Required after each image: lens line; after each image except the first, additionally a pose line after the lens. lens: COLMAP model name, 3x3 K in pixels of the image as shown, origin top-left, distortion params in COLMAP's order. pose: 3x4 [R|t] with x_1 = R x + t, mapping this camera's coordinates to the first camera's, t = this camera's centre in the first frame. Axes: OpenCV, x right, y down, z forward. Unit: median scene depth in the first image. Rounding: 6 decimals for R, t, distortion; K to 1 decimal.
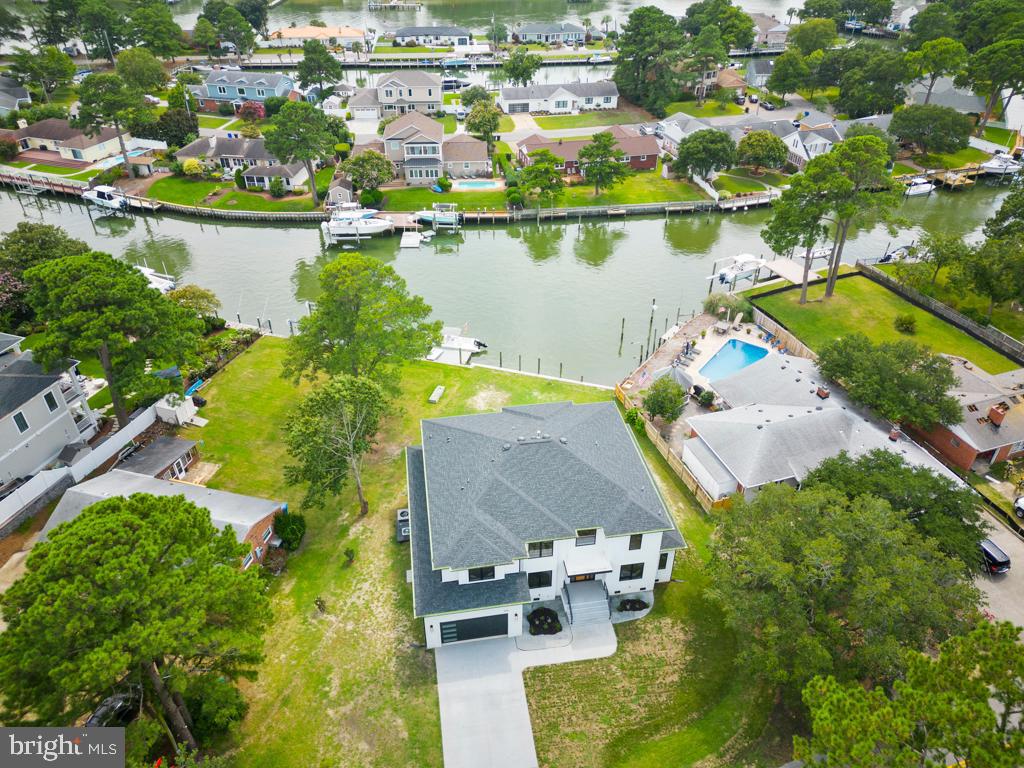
lens RADIAL K [[744.0, 0, 515.9], [0, 744.0, 388.4], [0, 0, 1]] dist [0.059200, -0.016476]
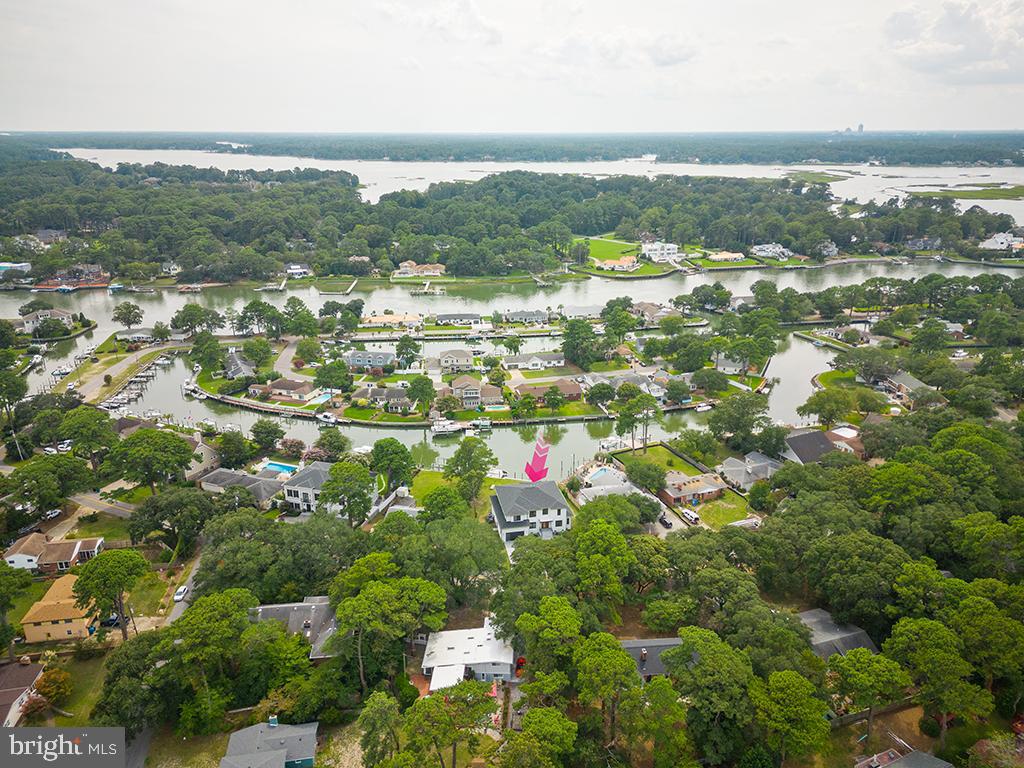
lens RADIAL K [[744.0, 0, 511.2], [0, 744.0, 382.6], [0, 0, 1]] dist [0.059200, -0.016476]
pose [[0.999649, -0.012162, 0.023544, -0.059701], [0.018062, 0.962835, -0.269487, 0.230861], [-0.019392, 0.269818, 0.962716, -1.065385]]
